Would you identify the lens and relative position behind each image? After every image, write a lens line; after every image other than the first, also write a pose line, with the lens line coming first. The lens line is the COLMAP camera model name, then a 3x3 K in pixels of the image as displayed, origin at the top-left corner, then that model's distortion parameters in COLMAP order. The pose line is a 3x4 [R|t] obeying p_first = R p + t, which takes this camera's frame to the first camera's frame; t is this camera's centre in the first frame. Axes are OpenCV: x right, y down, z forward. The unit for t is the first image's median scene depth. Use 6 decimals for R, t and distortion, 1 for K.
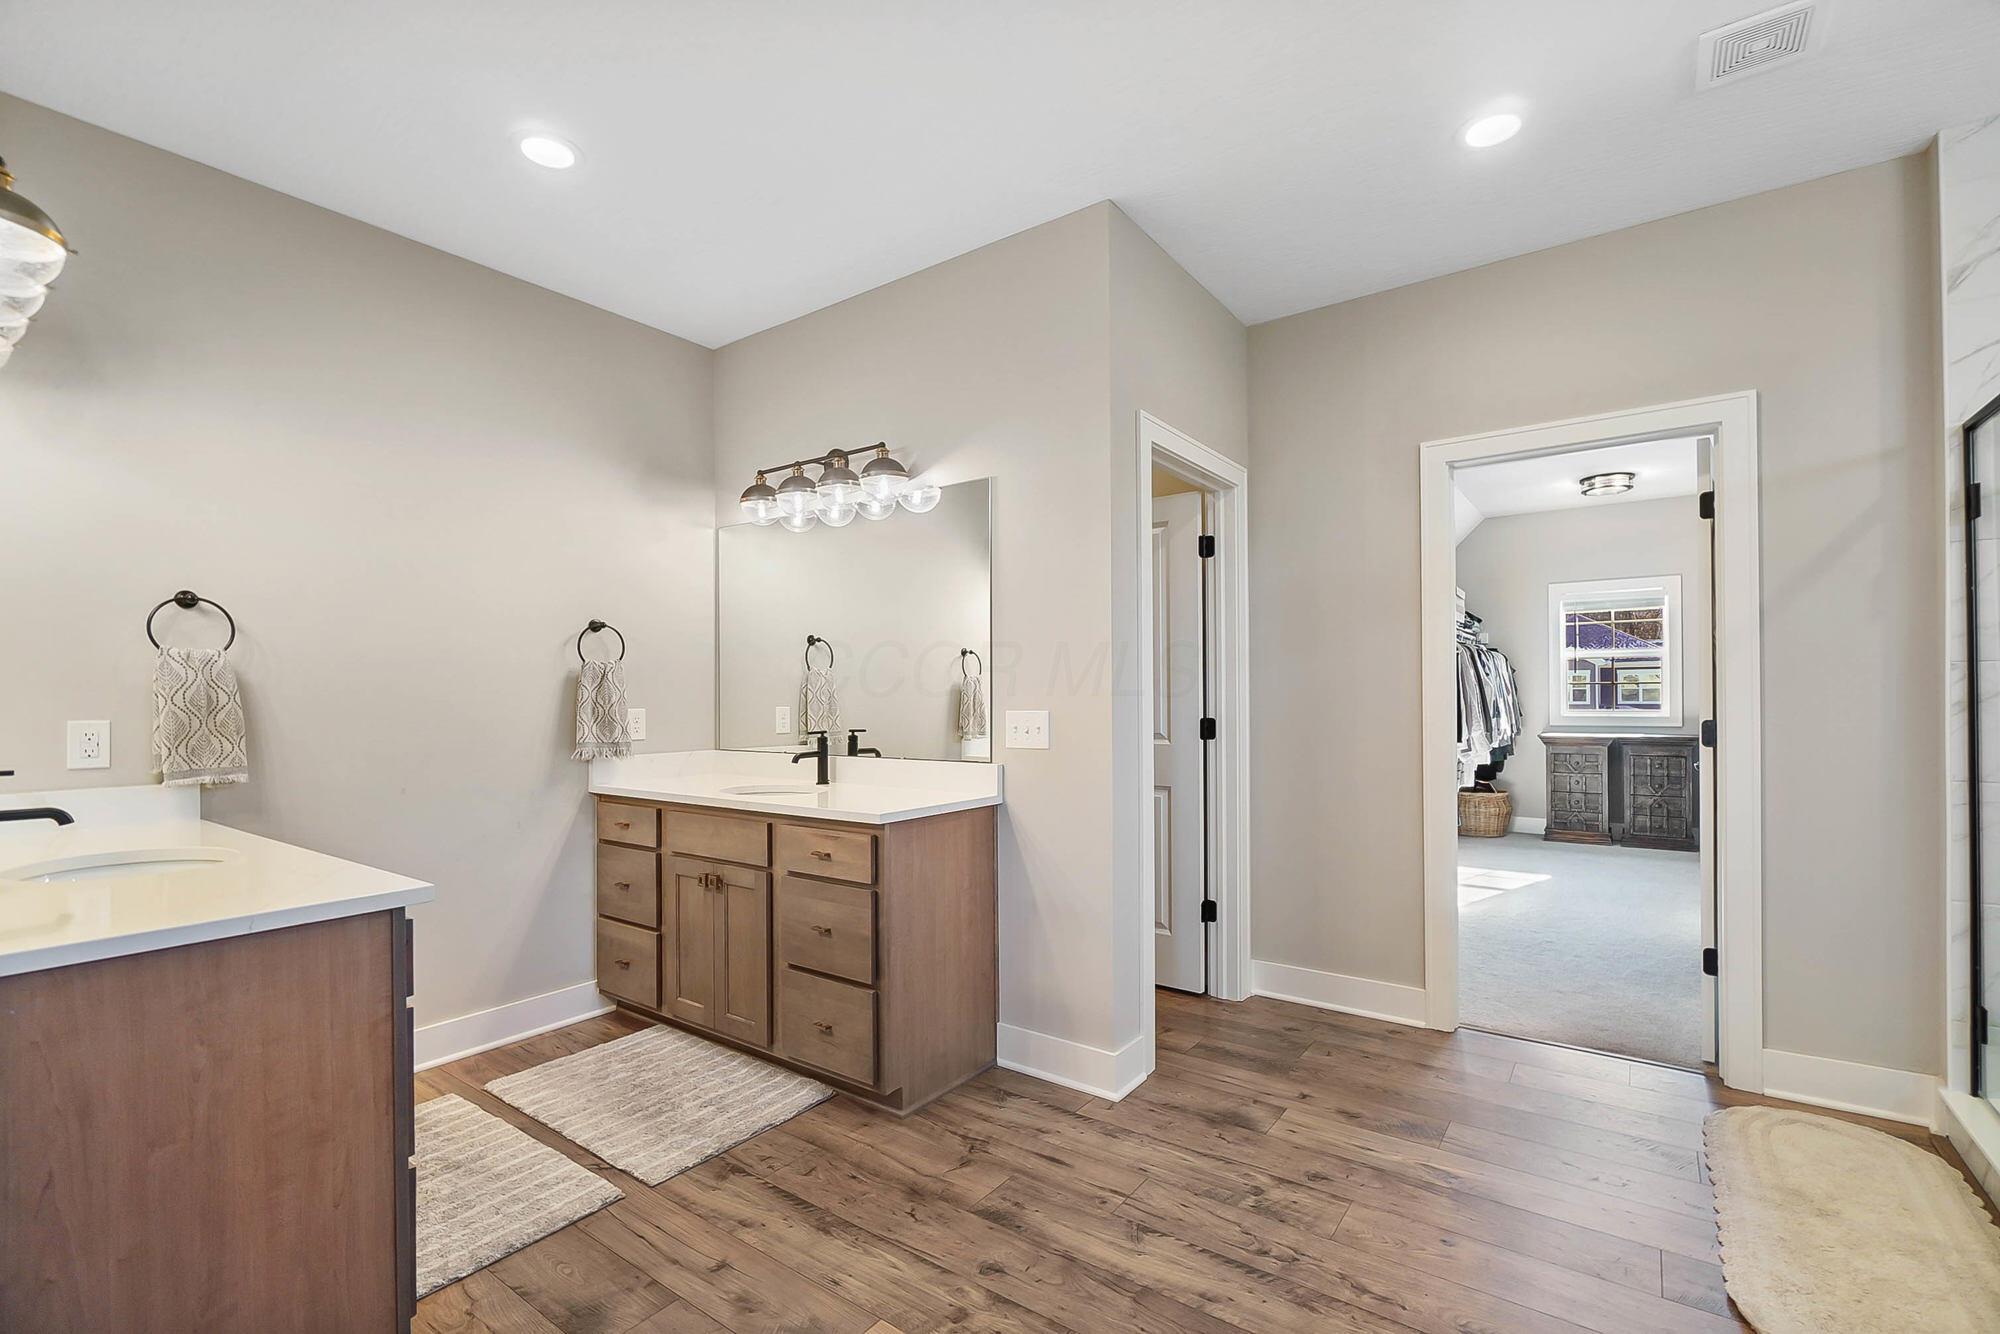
lens RADIAL K [[879.2, 0, 999.9], [0, 879.2, 700.2], [0, 0, 1]] dist [0.000254, -0.000035]
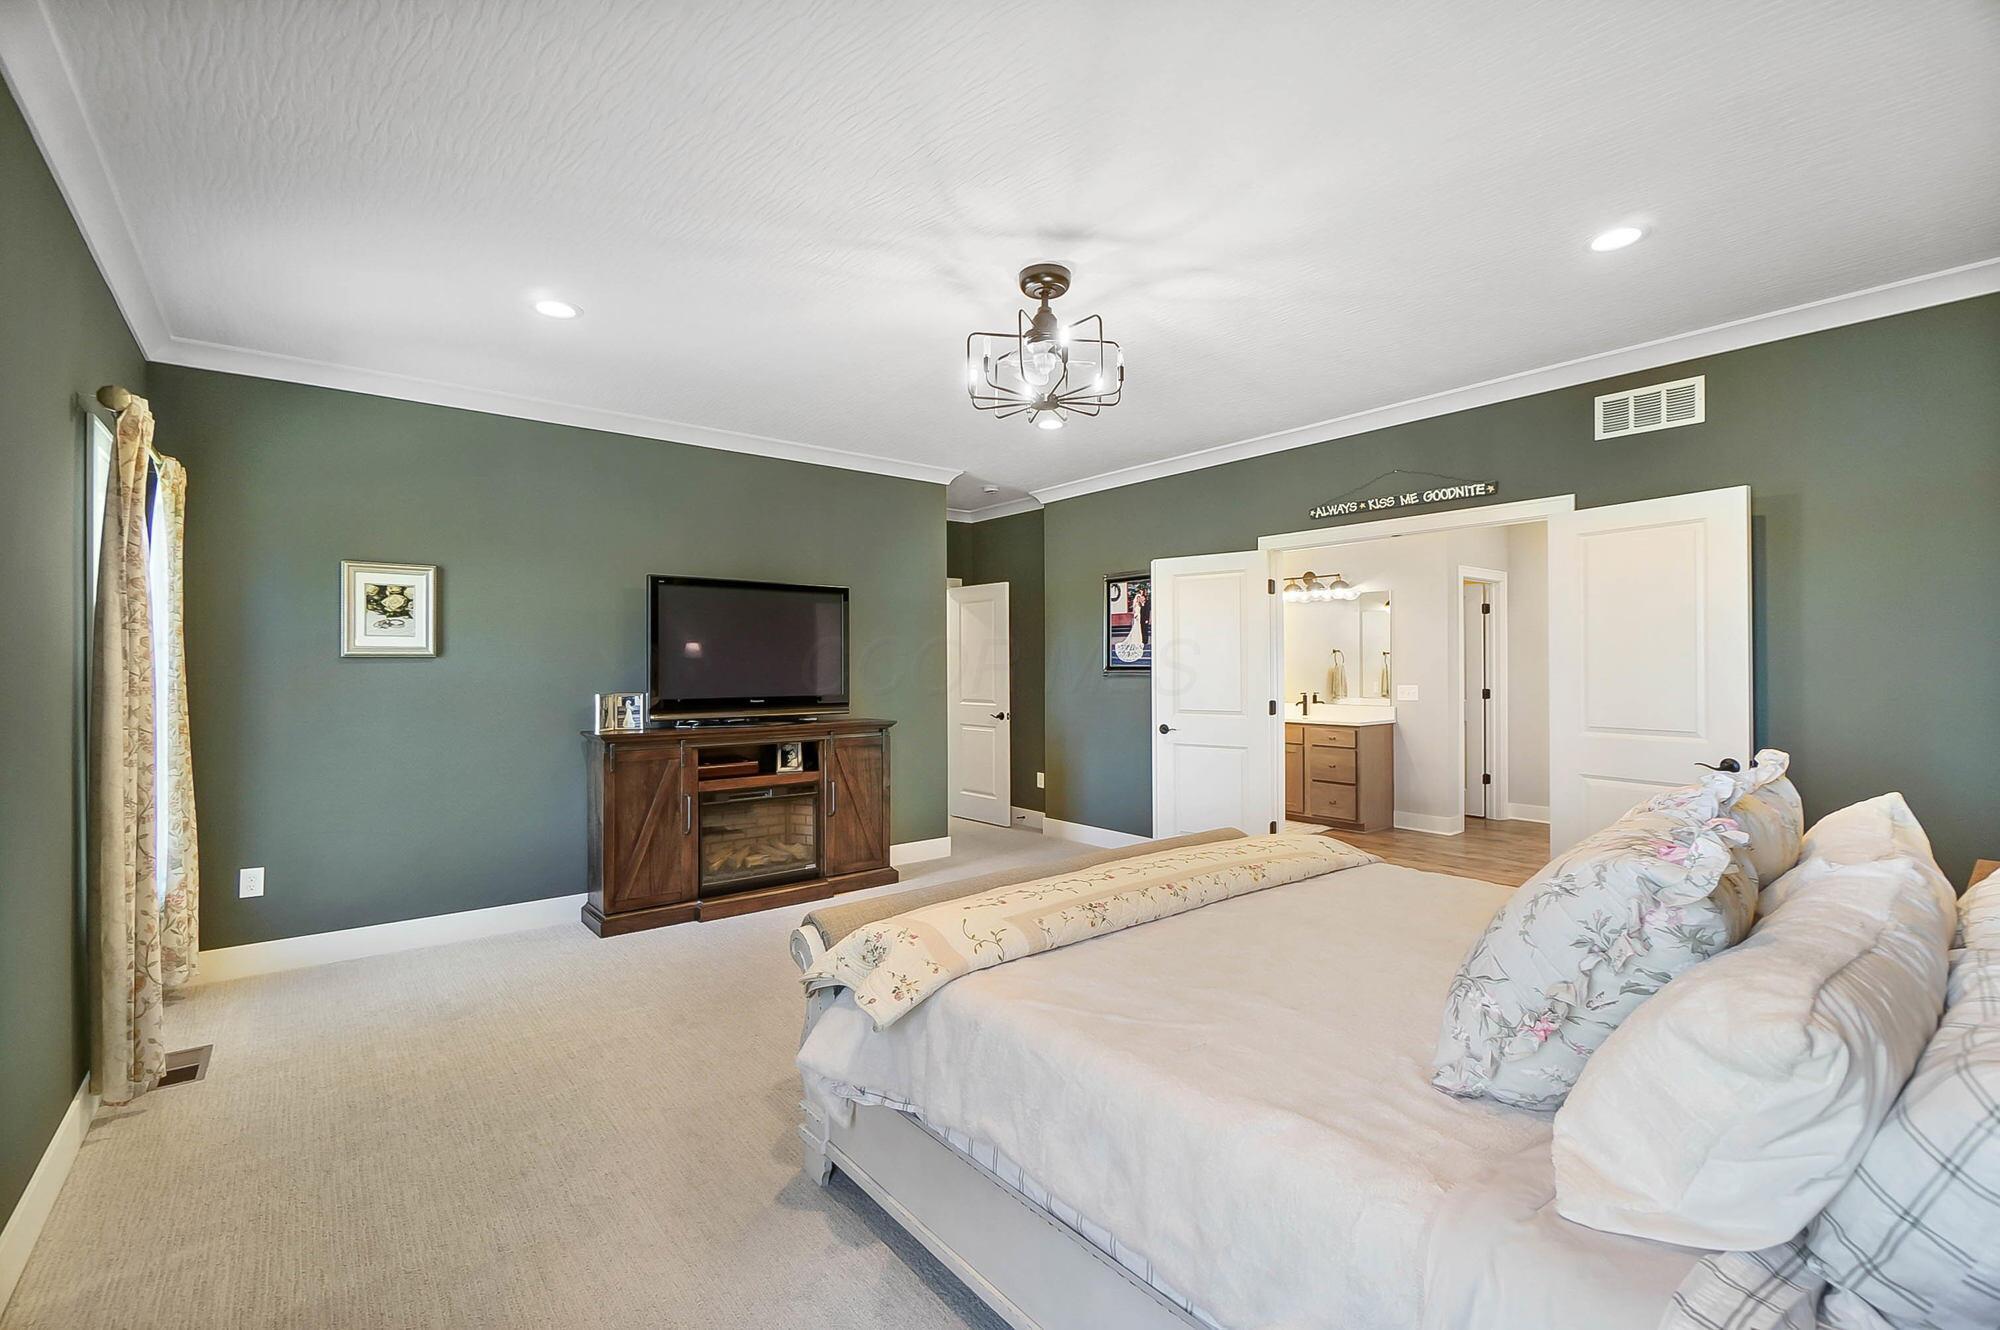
lens RADIAL K [[867.4, 0, 1000.0], [0, 867.4, 665.0], [0, 0, 1]] dist [-0.000521, -0.000214]
pose [[0.966100, 0.003619, -0.258142, -0.391258], [-0.003826, 0.999993, -0.000300, -0.035750], [0.258139, 0.001278, 0.966107, -1.454169]]
